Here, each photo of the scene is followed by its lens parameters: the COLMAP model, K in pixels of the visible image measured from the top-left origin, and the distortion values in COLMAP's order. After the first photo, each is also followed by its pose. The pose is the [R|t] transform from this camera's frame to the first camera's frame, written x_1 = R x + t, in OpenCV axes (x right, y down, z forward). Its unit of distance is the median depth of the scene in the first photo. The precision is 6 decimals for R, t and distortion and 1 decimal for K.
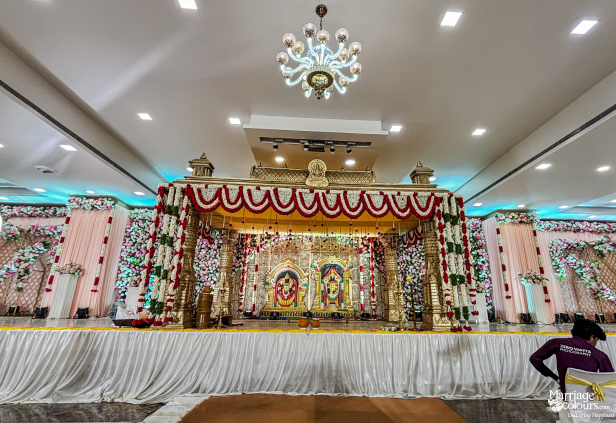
lens RADIAL K [[305.7, 0, 326.6], [0, 305.7, 210.1], [0, 0, 1]] dist [0.014187, -0.002330]
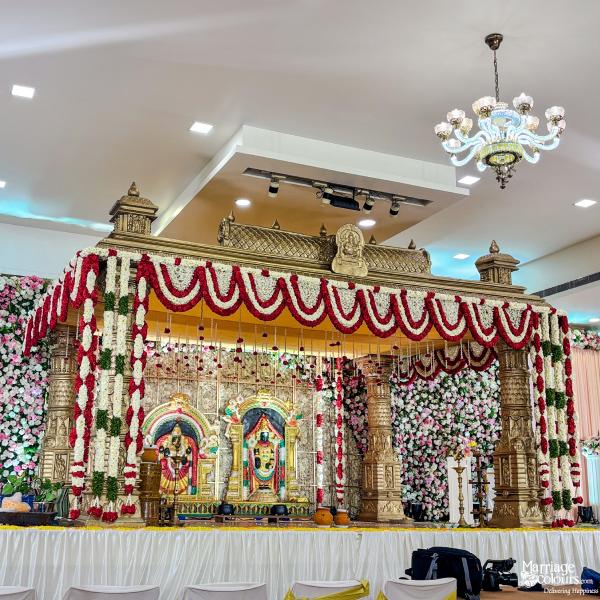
lens RADIAL K [[828.6, 0, 273.0], [0, 828.6, 300.0], [0, 0, 1]] dist [0.028154, 0.000000]
pose [[0.938834, 0.081616, 0.334559, -0.469676], [-0.101616, 0.993907, 0.042689, -0.059251], [-0.329037, -0.074074, 0.941407, -0.259904]]
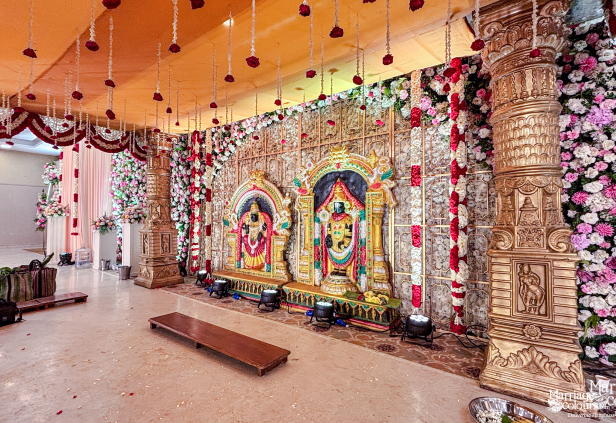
lens RADIAL K [[303.1, 0, 297.9], [0, 303.1, 212.3], [0, 0, 1]] dist [0.011350, -0.001137]
pose [[0.747216, -0.023055, -0.664181, 0.248978], [0.197997, 0.961737, 0.189366, 0.159702], [0.634401, -0.273003, 0.723190, 0.760759]]
